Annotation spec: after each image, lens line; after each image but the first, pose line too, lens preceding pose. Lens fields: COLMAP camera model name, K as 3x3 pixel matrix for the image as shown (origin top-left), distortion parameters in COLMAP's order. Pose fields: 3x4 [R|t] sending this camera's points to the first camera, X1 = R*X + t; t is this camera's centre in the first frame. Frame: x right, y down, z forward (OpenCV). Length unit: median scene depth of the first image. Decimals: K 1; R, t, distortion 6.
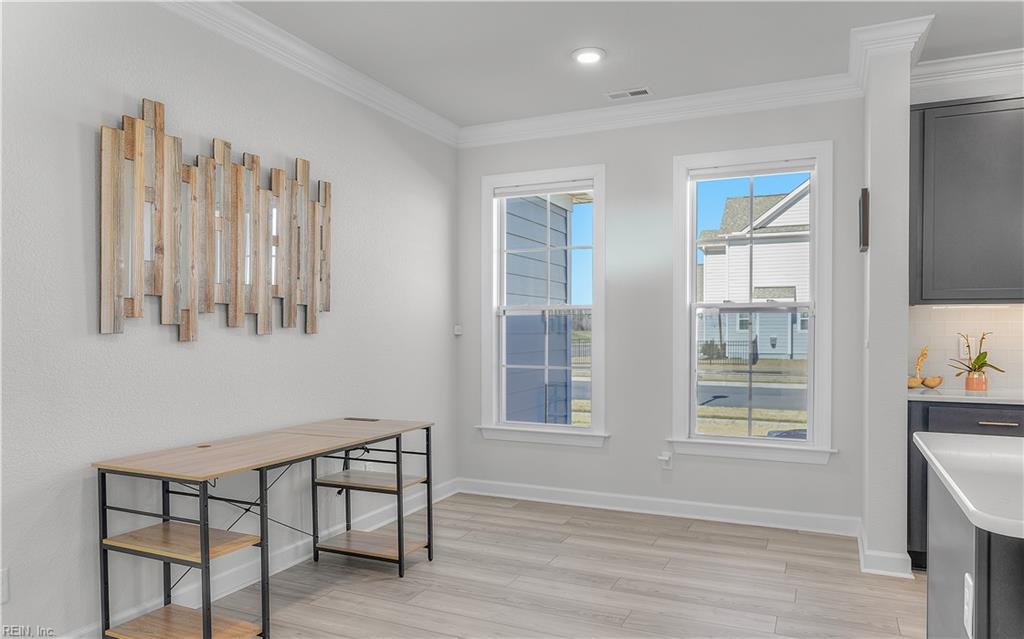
lens RADIAL K [[680.5, 0, 526.3], [0, 680.5, 336.9], [0, 0, 1]] dist [-0.012266, 0.003052]
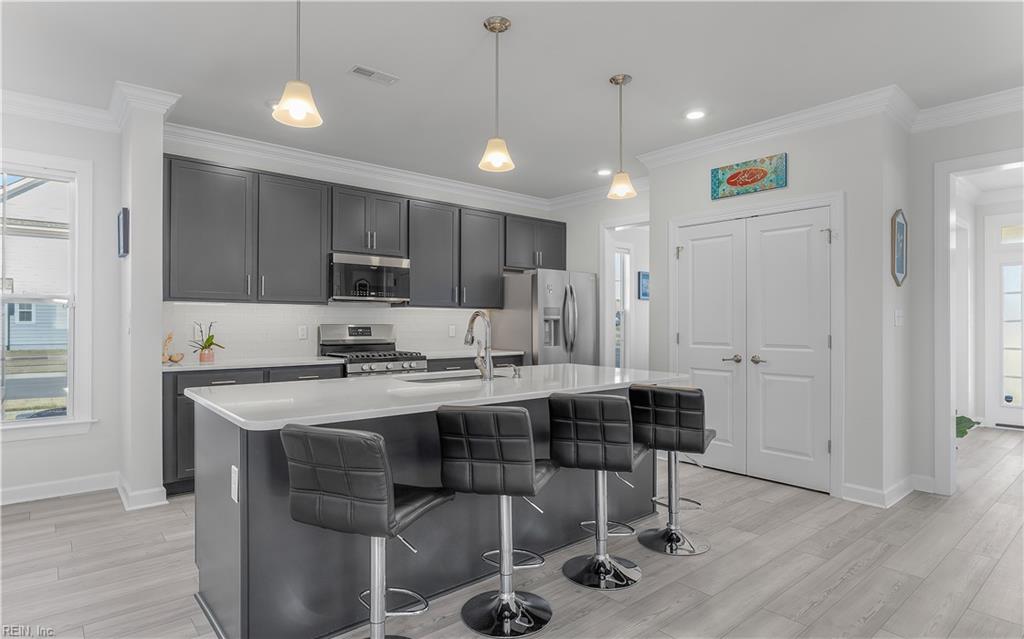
lens RADIAL K [[554.3, 0, 513.4], [0, 554.3, 321.0], [0, 0, 1]] dist [-0.007979, -0.000276]
pose [[0.420548, 0.000369, 0.907270, -0.128135], [0.010427, 0.999932, -0.005240, 0.005334], [-0.907210, 0.011664, 0.420516, -0.086195]]
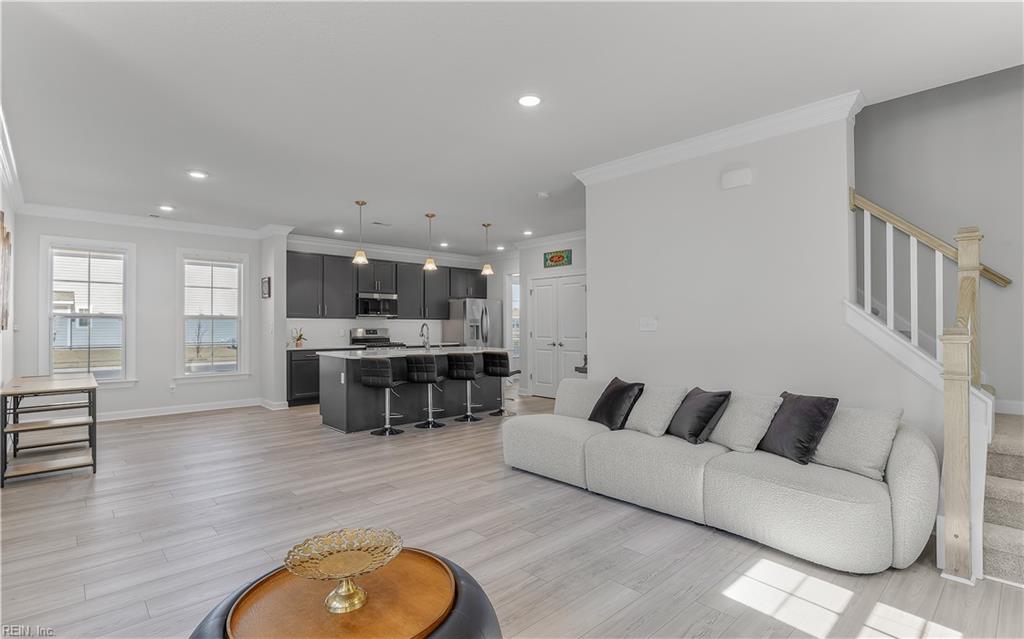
lens RADIAL K [[484.7, 0, 509.8], [0, 484.7, 322.8], [0, 0, 1]] dist [-0.011921, 0.001097]
pose [[0.381092, 0.002910, 0.924532, -0.967692], [0.013821, 0.999865, -0.008844, 0.005422], [-0.924434, 0.016148, 0.381001, -0.684806]]
